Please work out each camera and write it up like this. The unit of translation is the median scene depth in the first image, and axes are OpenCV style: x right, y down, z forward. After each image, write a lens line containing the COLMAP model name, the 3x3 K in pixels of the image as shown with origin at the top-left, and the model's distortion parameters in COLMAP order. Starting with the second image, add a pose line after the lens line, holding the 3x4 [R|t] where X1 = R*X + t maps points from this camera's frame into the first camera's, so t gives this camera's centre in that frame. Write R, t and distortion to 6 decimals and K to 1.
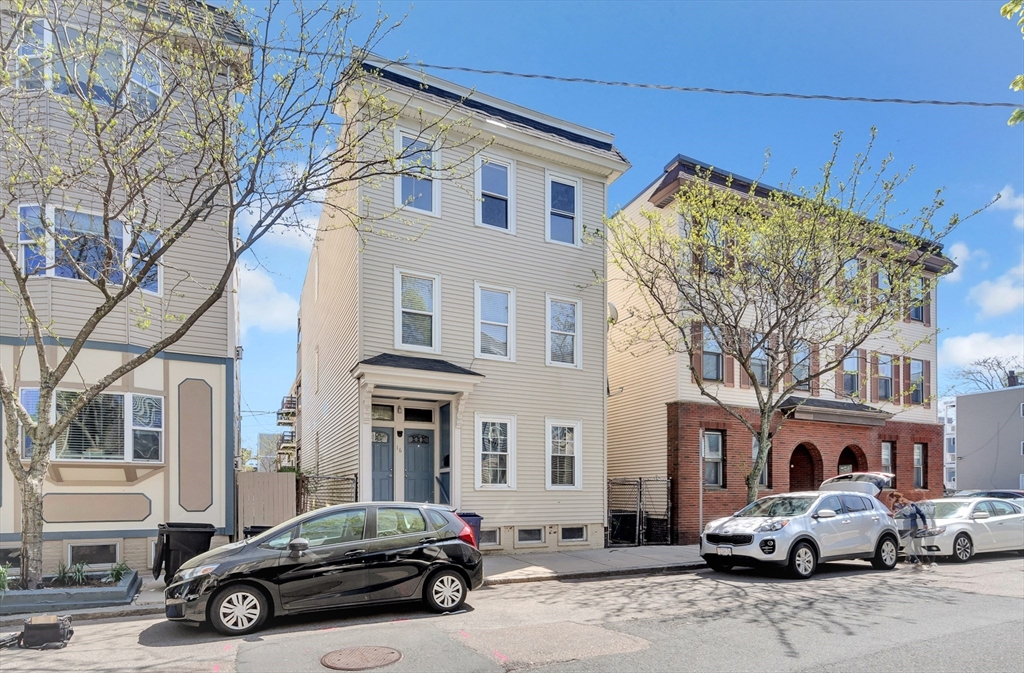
lens RADIAL K [[418.0, 0, 511.9], [0, 418.0, 317.9], [0, 0, 1]] dist [0.003829, 0.000120]
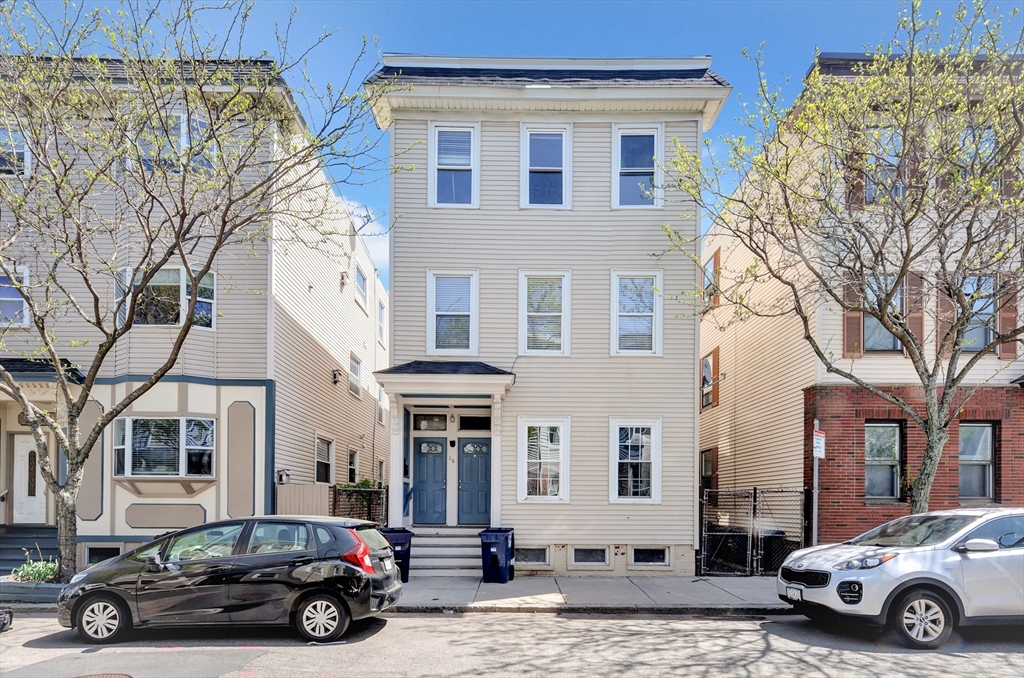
lens RADIAL K [[444.3, 0, 512.0], [0, 444.3, 339.0], [0, 0, 1]] dist [0.003383, 0.000562]
pose [[0.930386, -0.121981, -0.345690, 0.269780], [0.135512, 0.990660, 0.015149, 0.052427], [0.340614, -0.060940, 0.938226, 0.134705]]
